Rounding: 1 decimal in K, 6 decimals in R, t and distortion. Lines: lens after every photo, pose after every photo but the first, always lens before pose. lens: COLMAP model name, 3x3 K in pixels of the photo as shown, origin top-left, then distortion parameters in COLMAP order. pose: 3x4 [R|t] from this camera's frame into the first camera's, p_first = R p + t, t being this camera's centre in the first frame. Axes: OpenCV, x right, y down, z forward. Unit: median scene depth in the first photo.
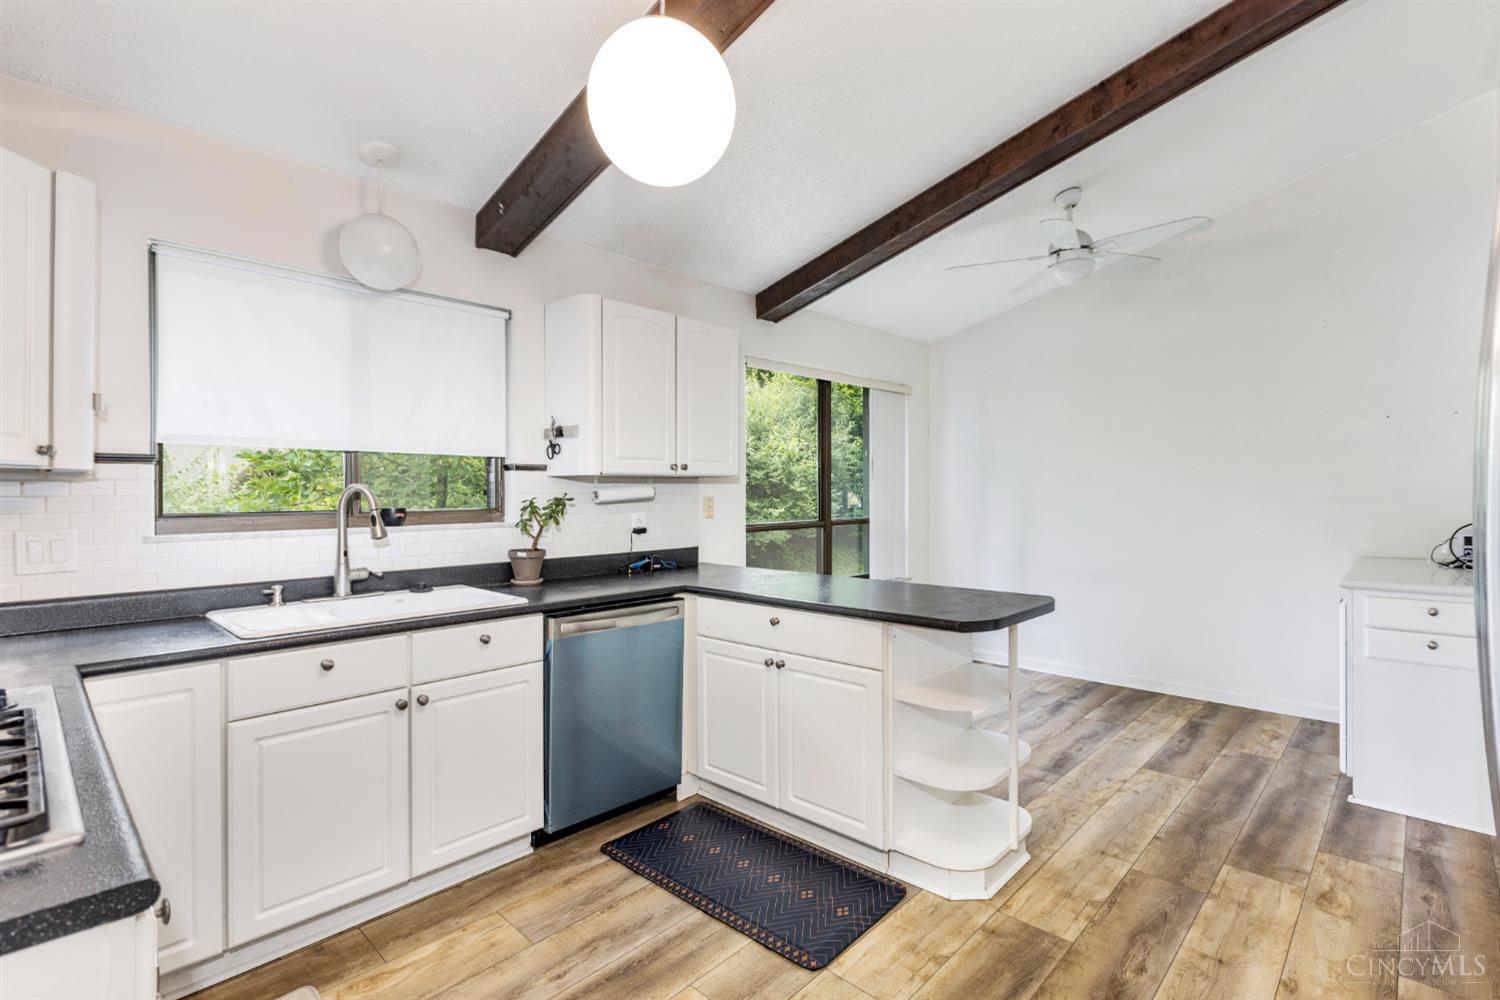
lens RADIAL K [[687.8, 0, 761.7], [0, 687.8, 496.5], [0, 0, 1]] dist [-0.002599, -0.000122]
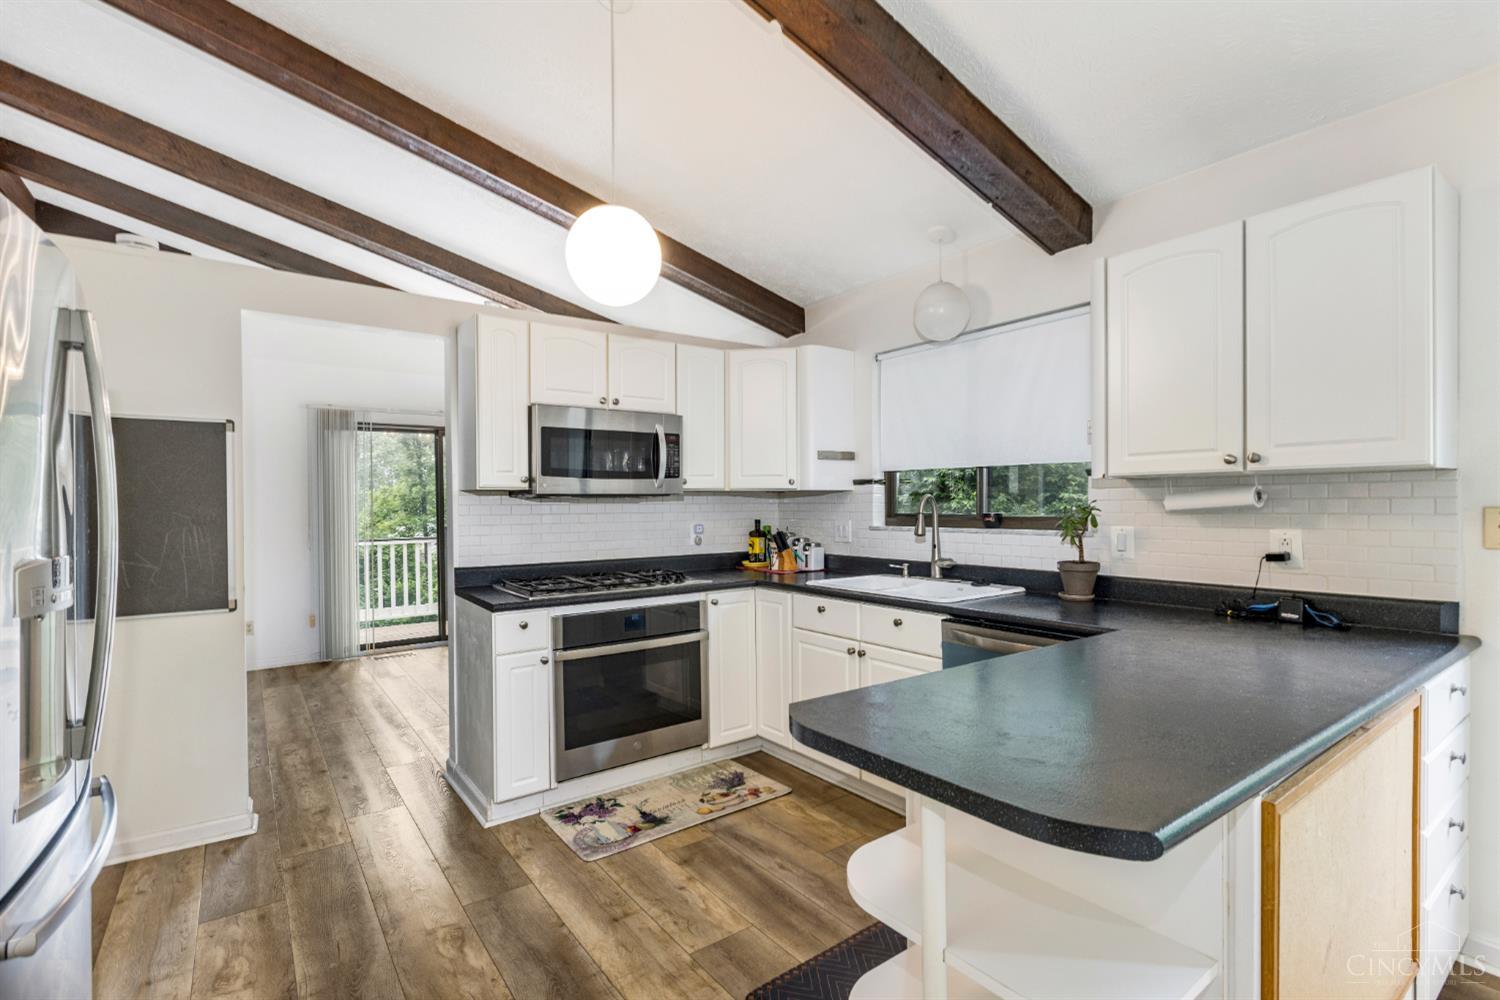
lens RADIAL K [[687.8, 0, 759.6], [0, 687.8, 503.3], [0, 0, 1]] dist [-0.002599, -0.000122]
pose [[-0.171323, 0.004910, -0.985203, 0.766630], [0.005014, 0.999979, 0.004111, -0.007668], [0.985202, -0.004235, -0.171344, 0.894125]]
